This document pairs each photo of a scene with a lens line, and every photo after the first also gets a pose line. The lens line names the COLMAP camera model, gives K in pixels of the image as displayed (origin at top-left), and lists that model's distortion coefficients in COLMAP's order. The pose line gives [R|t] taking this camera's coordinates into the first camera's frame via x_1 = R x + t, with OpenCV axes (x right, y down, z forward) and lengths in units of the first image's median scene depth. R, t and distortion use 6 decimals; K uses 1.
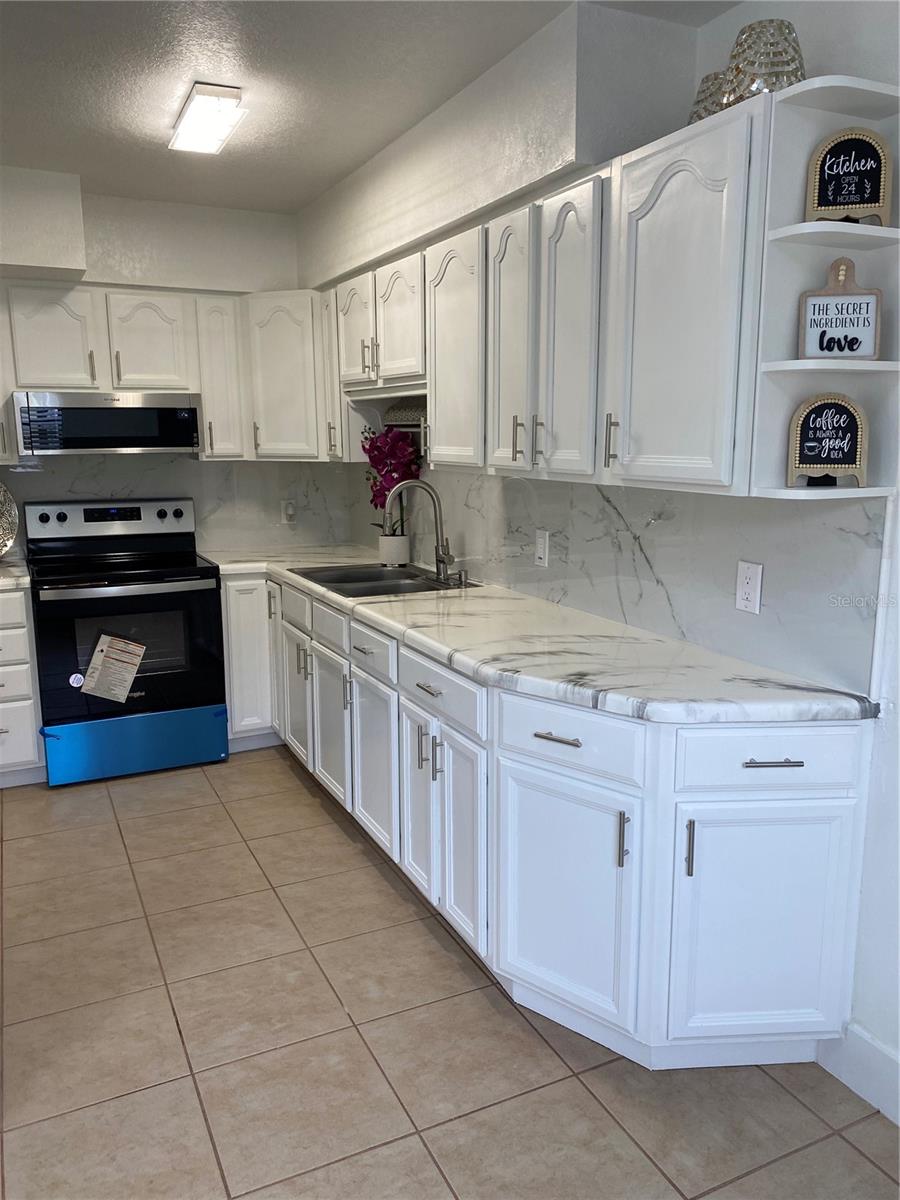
lens RADIAL K [[912.5, 0, 462.8], [0, 912.5, 595.0], [0, 0, 1]] dist [0.038706, -0.058315]
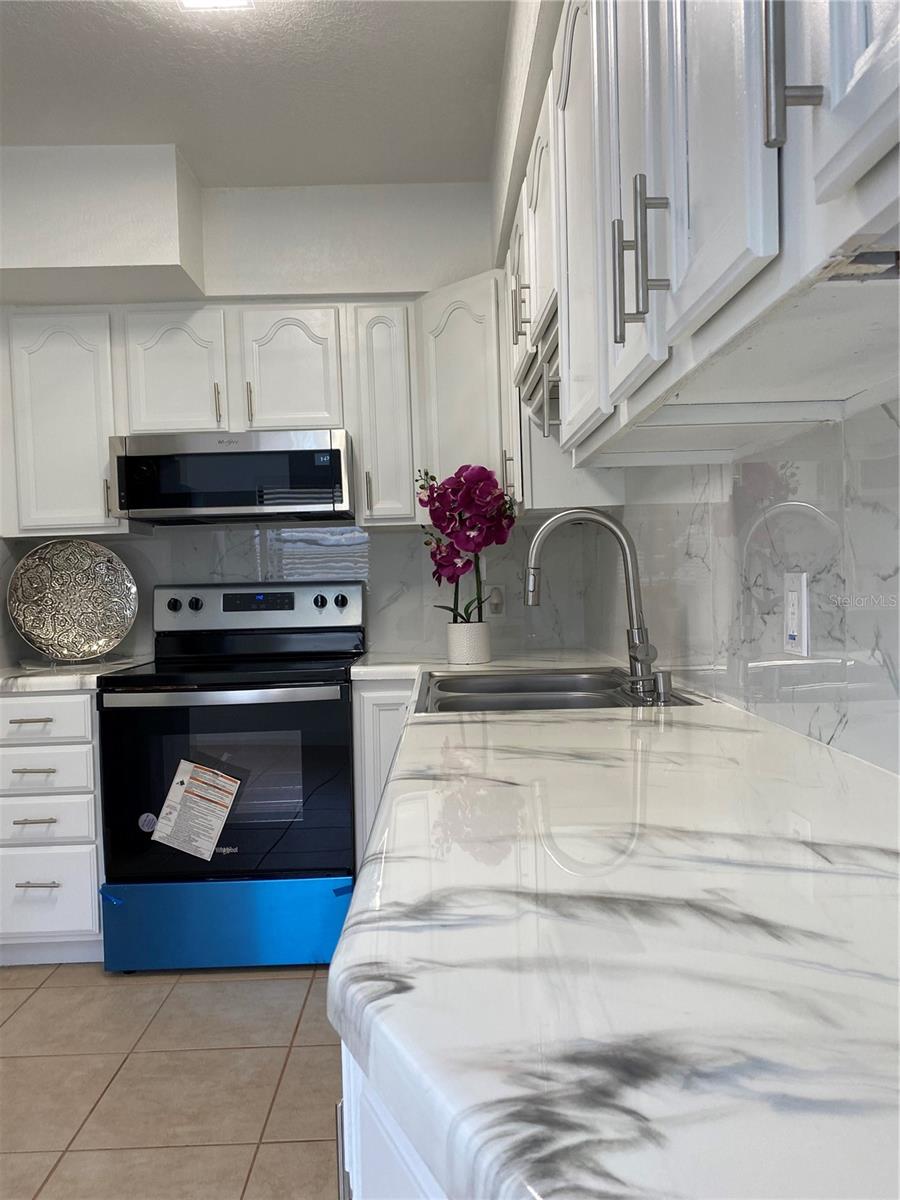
lens RADIAL K [[918.8, 0, 455.1], [0, 918.8, 598.5], [0, 0, 1]] dist [0.035462, -0.061067]
pose [[0.905638, -0.015316, -0.423775, 0.127123], [-0.046950, 0.989582, -0.136101, 0.008702], [0.421445, 0.143154, 0.895484, 0.535453]]
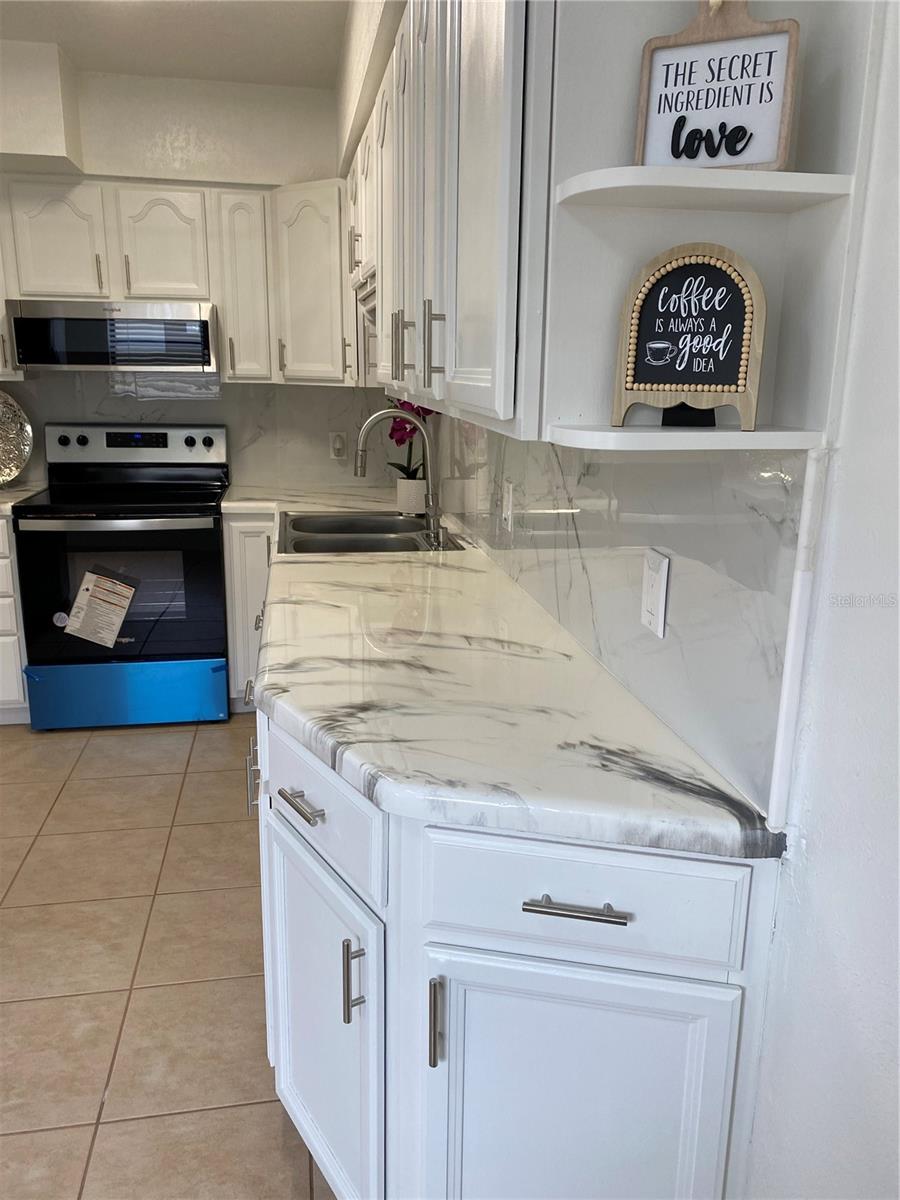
lens RADIAL K [[917.7, 0, 463.3], [0, 917.7, 587.4], [0, 0, 1]] dist [0.012800, -0.009160]
pose [[0.963861, 0.079196, -0.254364, 0.246845], [-0.064603, 0.995777, 0.065233, -0.031166], [0.258456, -0.046443, 0.964906, 0.268710]]
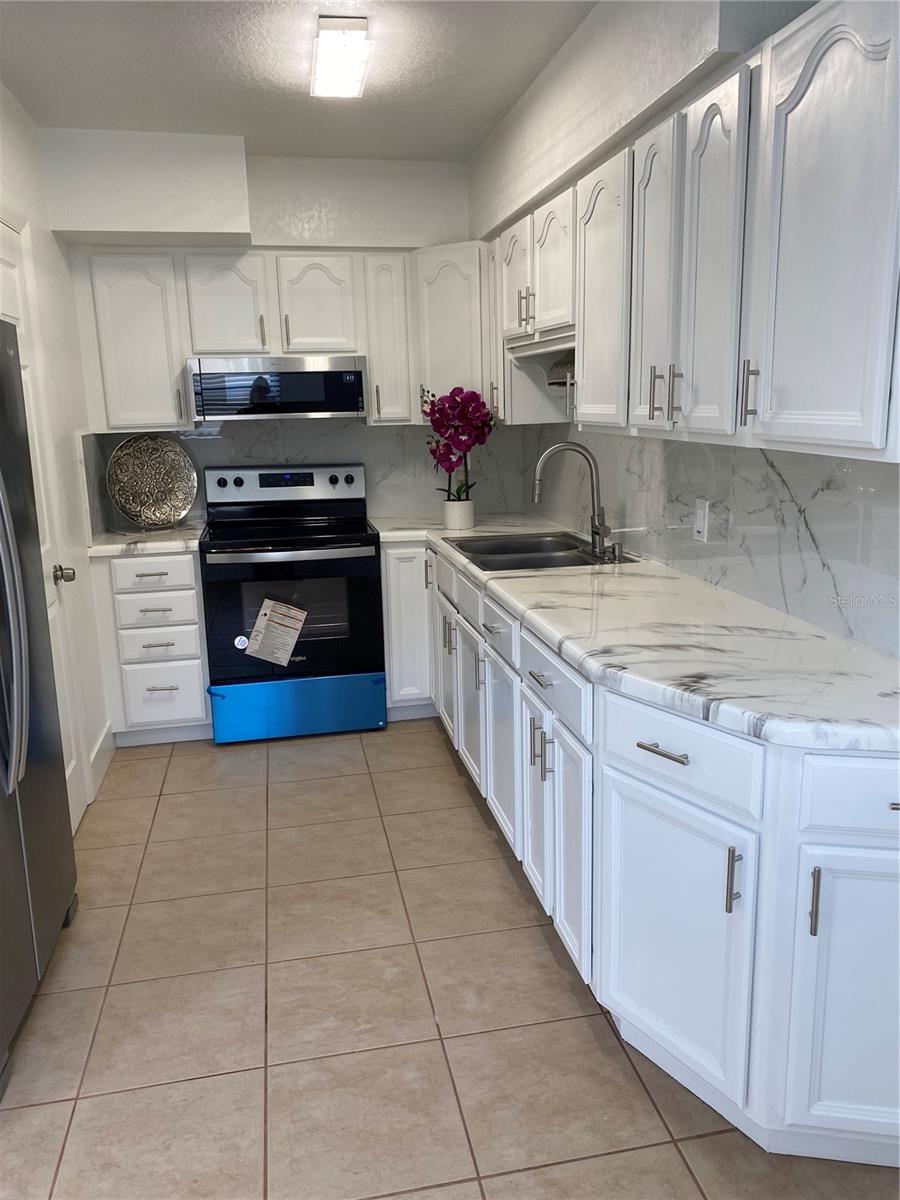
lens RADIAL K [[912.5, 0, 462.8], [0, 912.5, 595.0], [0, 0, 1]] dist [0.038706, -0.058315]
pose [[0.968096, 0.035231, -0.248089, 0.086096], [-0.025385, 0.998762, 0.042777, -0.012146], [0.249289, -0.035115, 0.967792, 0.094958]]
